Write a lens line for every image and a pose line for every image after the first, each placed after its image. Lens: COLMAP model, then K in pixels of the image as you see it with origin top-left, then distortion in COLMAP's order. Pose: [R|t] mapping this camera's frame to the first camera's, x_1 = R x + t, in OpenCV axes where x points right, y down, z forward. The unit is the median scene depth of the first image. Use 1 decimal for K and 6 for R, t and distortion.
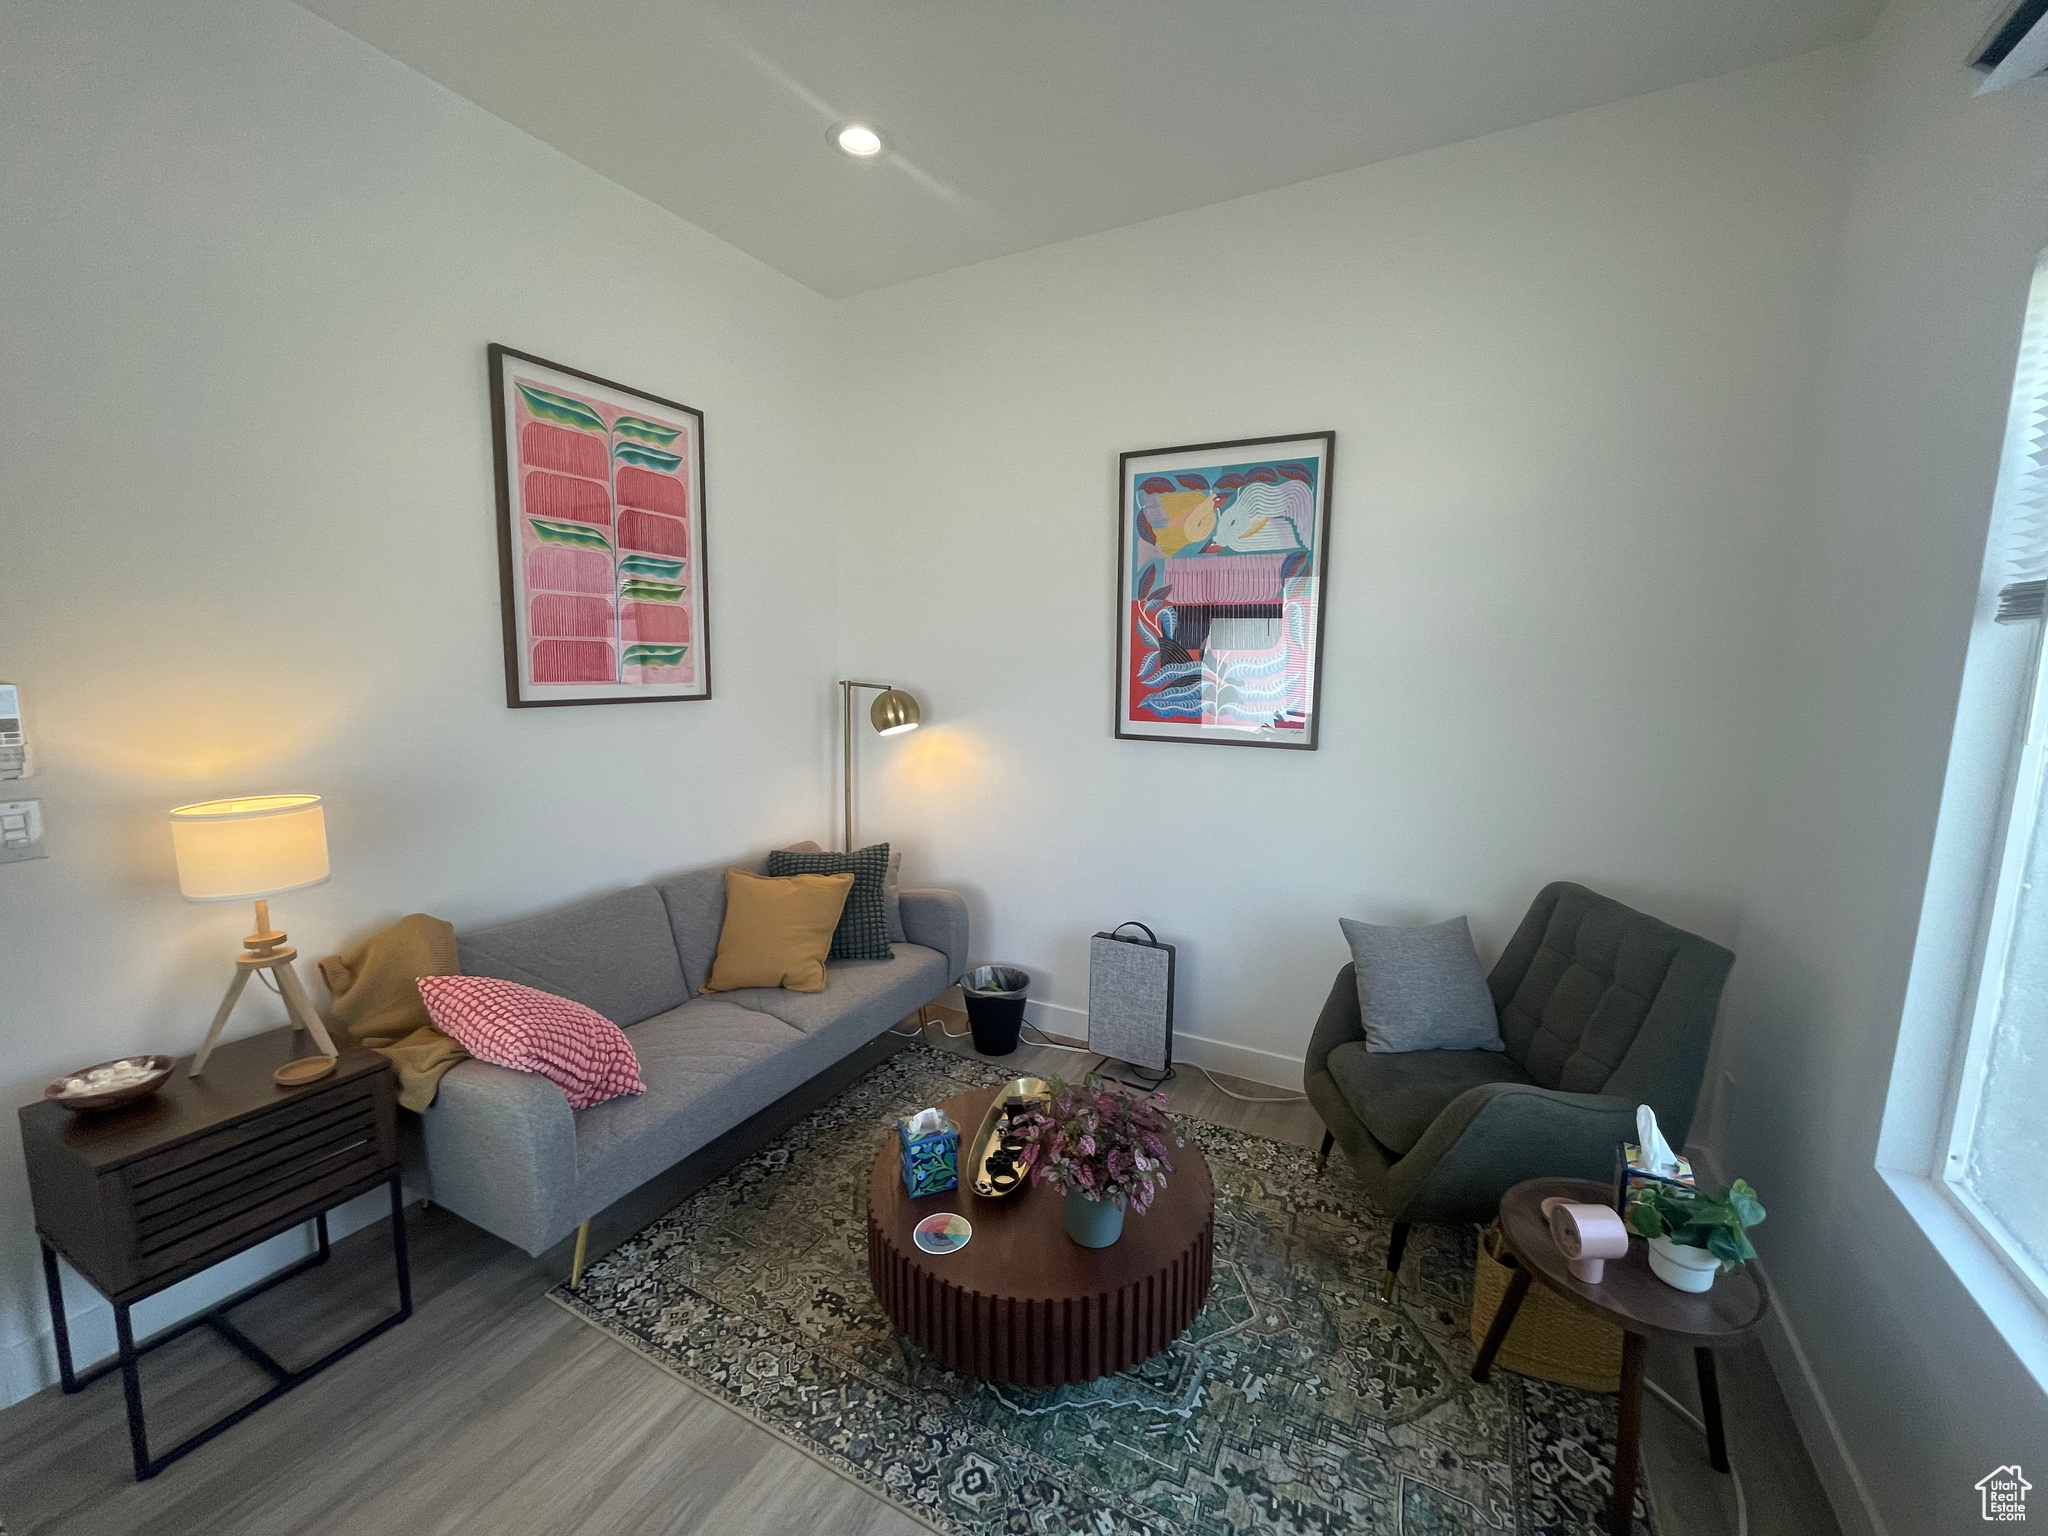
lens RADIAL K [[830.8, 0, 1029.9], [0, 830.8, 764.8], [0, 0, 1]] dist [-0.002515, -0.000182]
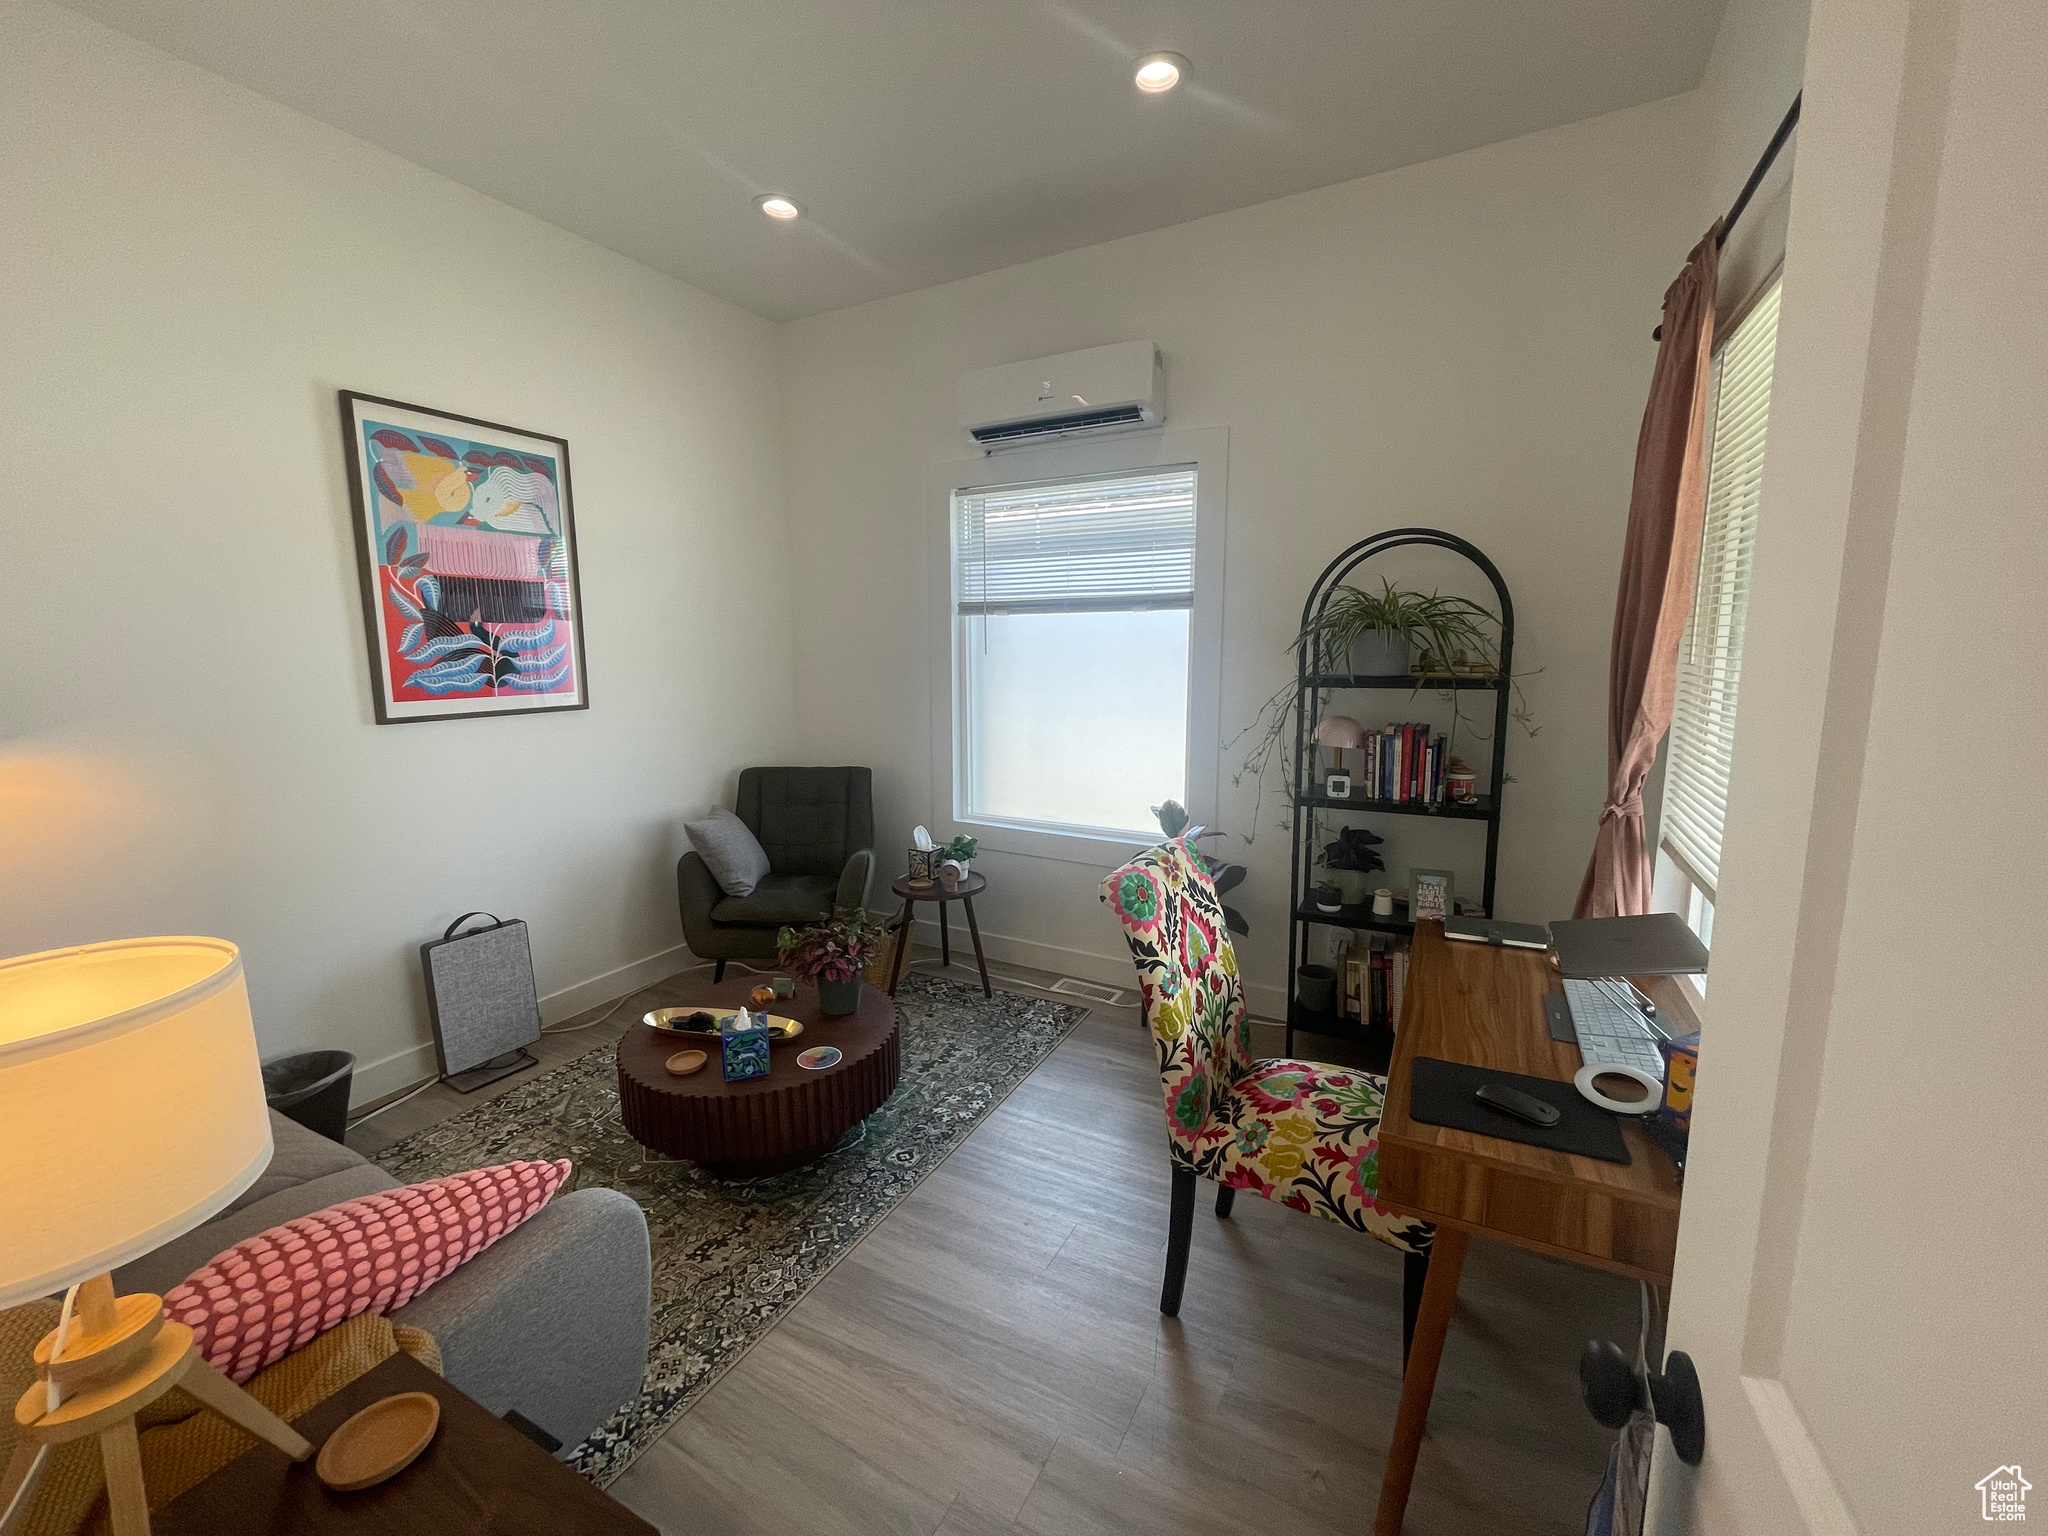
lens RADIAL K [[830.8, 0, 1028.5], [0, 830.8, 768.1], [0, 0, 1]] dist [-0.002515, -0.000182]
pose [[0.002599, -0.155846, 0.987778, -0.807927], [0.139565, 0.978170, 0.153963, -0.028594], [-0.990209, 0.137459, 0.024293, 0.344933]]
